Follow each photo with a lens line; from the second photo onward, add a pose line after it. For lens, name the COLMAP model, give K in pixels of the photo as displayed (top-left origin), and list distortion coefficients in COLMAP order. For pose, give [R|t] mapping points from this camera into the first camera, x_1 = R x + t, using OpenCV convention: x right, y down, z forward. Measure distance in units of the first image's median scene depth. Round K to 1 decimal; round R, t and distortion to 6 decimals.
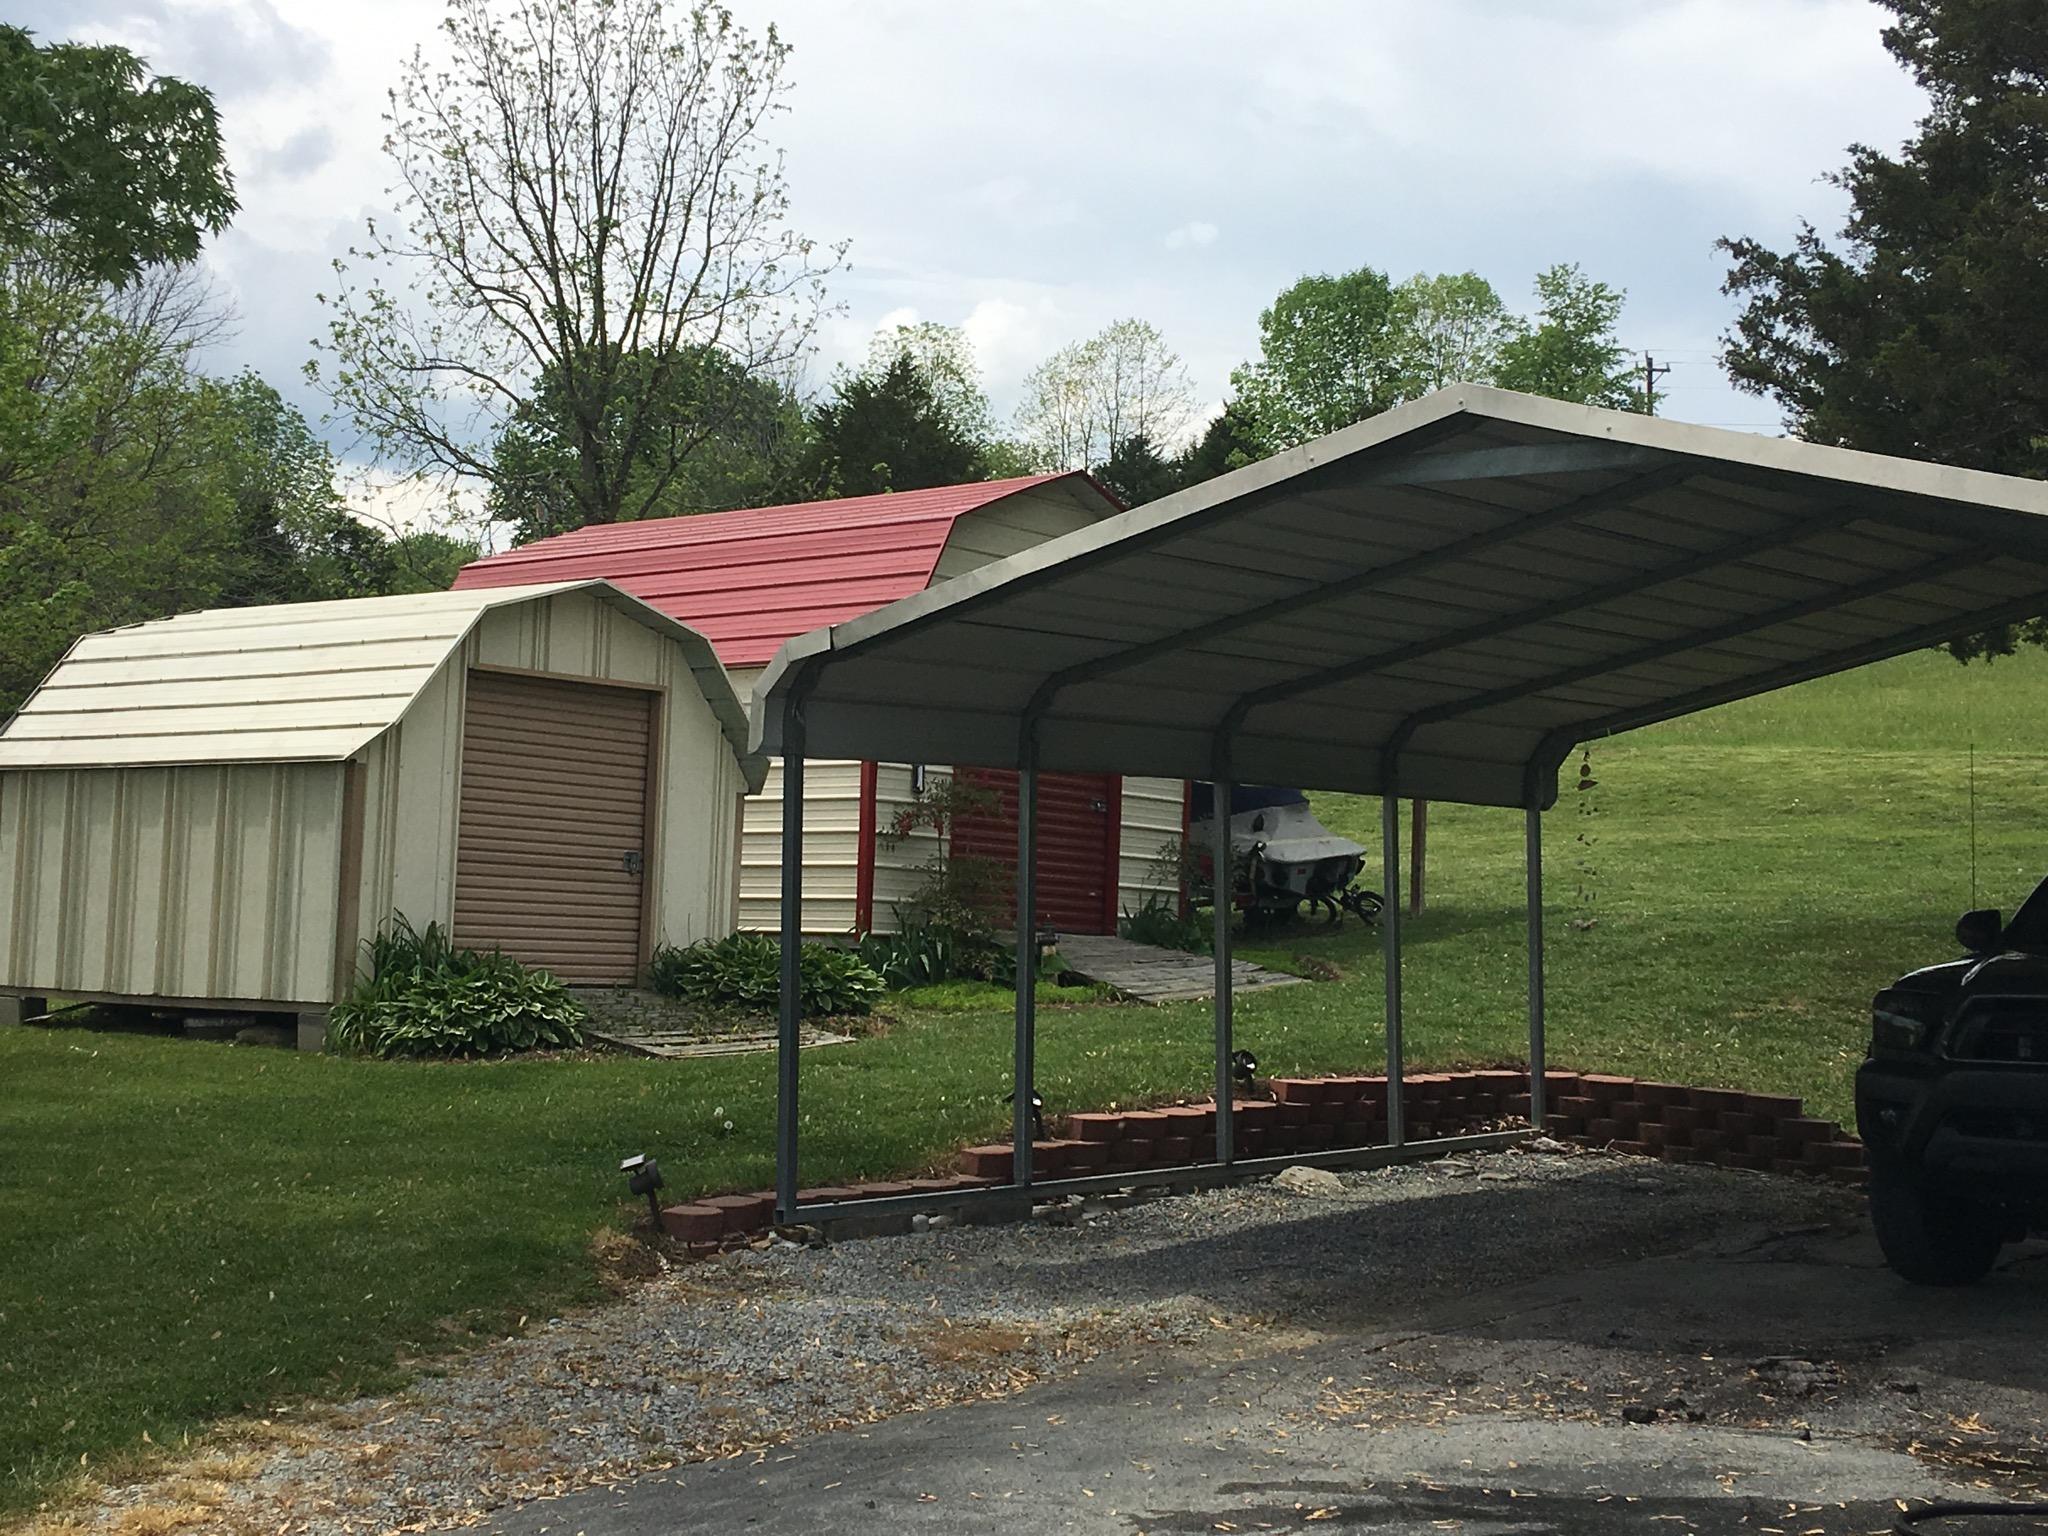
lens RADIAL K [[2832.9, 0, 898.2], [0, 2832.9, 766.4], [0, 0, 1]] dist [0.012753, 0.030116]
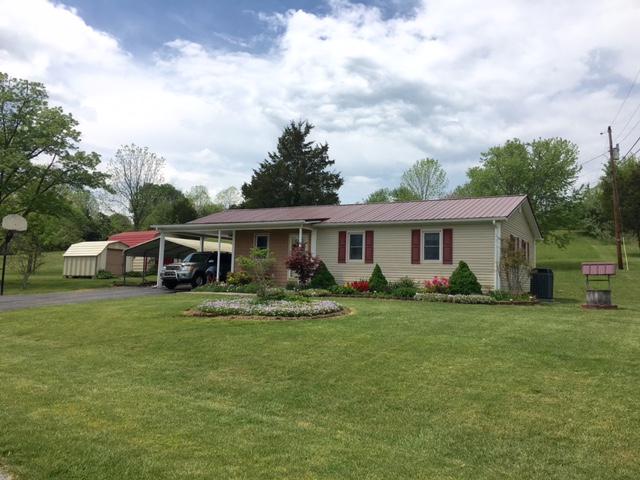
lens RADIAL K [[541.8, 0, 320.0], [0, 541.8, 240.0], [0, 0, 1]] dist [0.063140, 0.001178]
pose [[0.982954, 0.011782, 0.183472, 0.224979], [-0.006512, 0.999549, -0.029304, -0.004943], [-0.183734, 0.027610, 0.982588, -1.057454]]
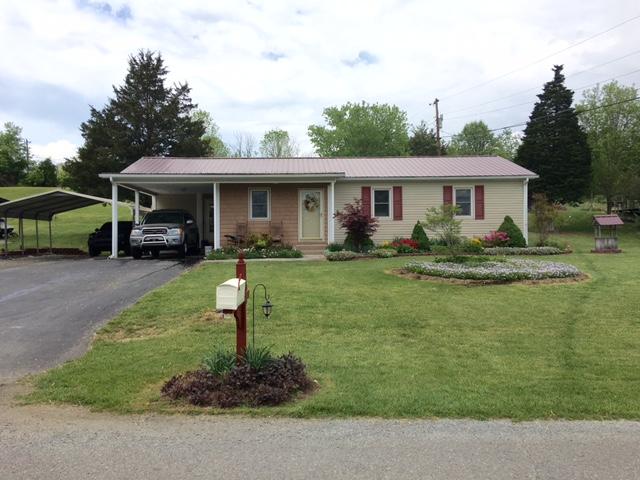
lens RADIAL K [[547.4, 0, 320.0], [0, 547.4, 240.0], [0, 0, 1]] dist [0.083098, -0.001154]
pose [[0.728994, -0.037673, 0.683482, -0.279176], [0.006073, 0.998801, 0.048576, -0.005248], [-0.684493, -0.031261, 0.728349, -0.706030]]
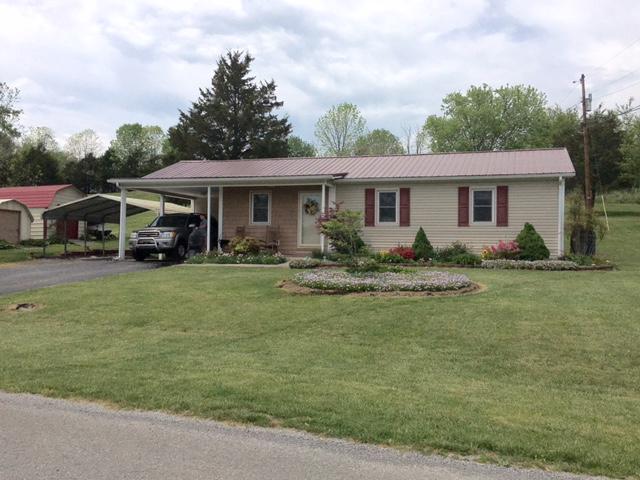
lens RADIAL K [[643.3, 0, 320.0], [0, 643.3, 240.0], [0, 0, 1]] dist [0.157996, -0.263372]
pose [[0.916624, -0.013247, 0.399531, -0.036382], [-0.000447, 0.999416, 0.034162, -0.005278], [-0.399751, -0.031492, 0.916083, -0.972927]]
